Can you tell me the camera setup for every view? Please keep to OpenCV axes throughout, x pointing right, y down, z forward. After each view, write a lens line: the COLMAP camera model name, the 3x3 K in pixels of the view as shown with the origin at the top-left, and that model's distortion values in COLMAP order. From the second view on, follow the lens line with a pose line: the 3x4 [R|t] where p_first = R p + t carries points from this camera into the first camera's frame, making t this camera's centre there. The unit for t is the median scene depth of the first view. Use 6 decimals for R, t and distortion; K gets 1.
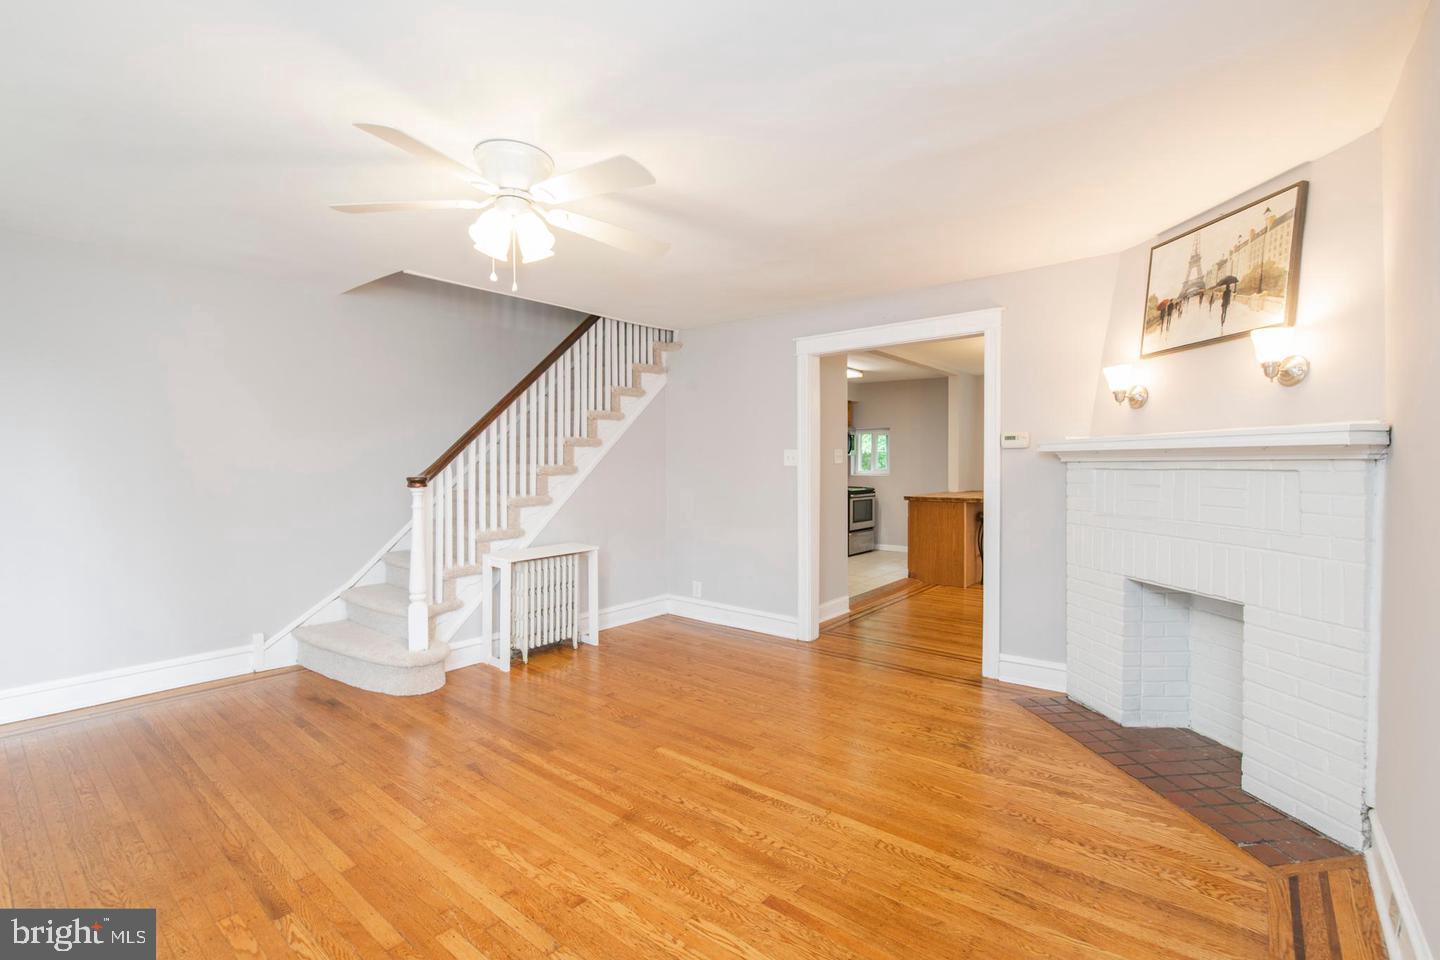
lens RADIAL K [[632.5, 0, 730.8], [0, 632.5, 473.7], [0, 0, 1]] dist [-0.009266, -0.002272]
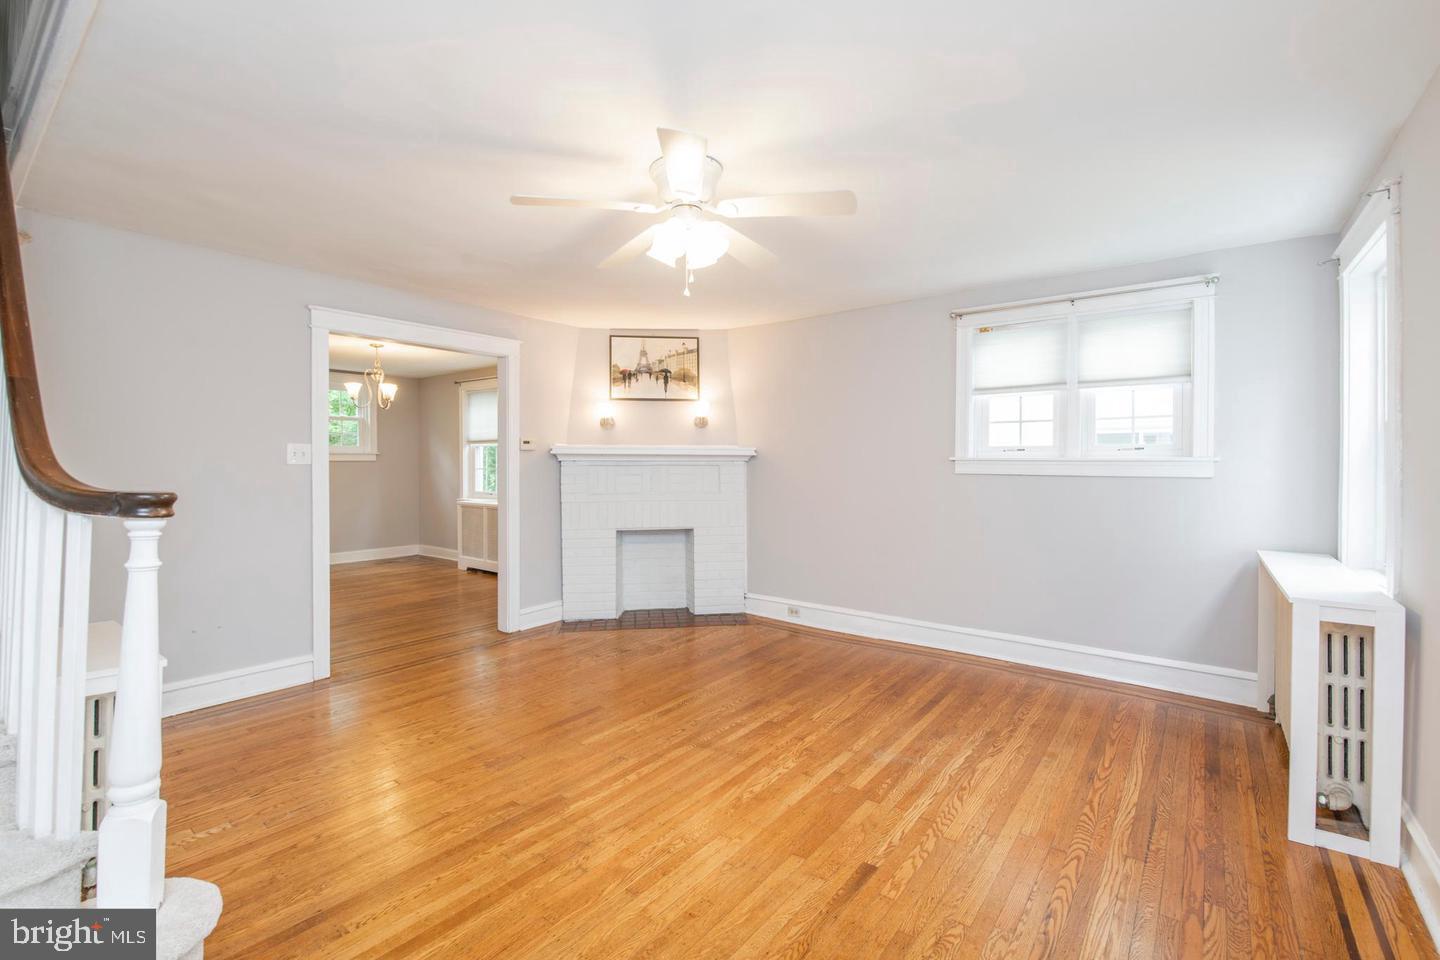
lens RADIAL K [[632.5, 0, 729.9], [0, 632.5, 467.2], [0, 0, 1]] dist [-0.009266, -0.002272]
pose [[-0.025534, -0.006128, 0.999655, -1.184512], [0.013035, 0.999894, 0.006463, -0.011187], [-0.999589, 0.013196, -0.025451, 0.820963]]
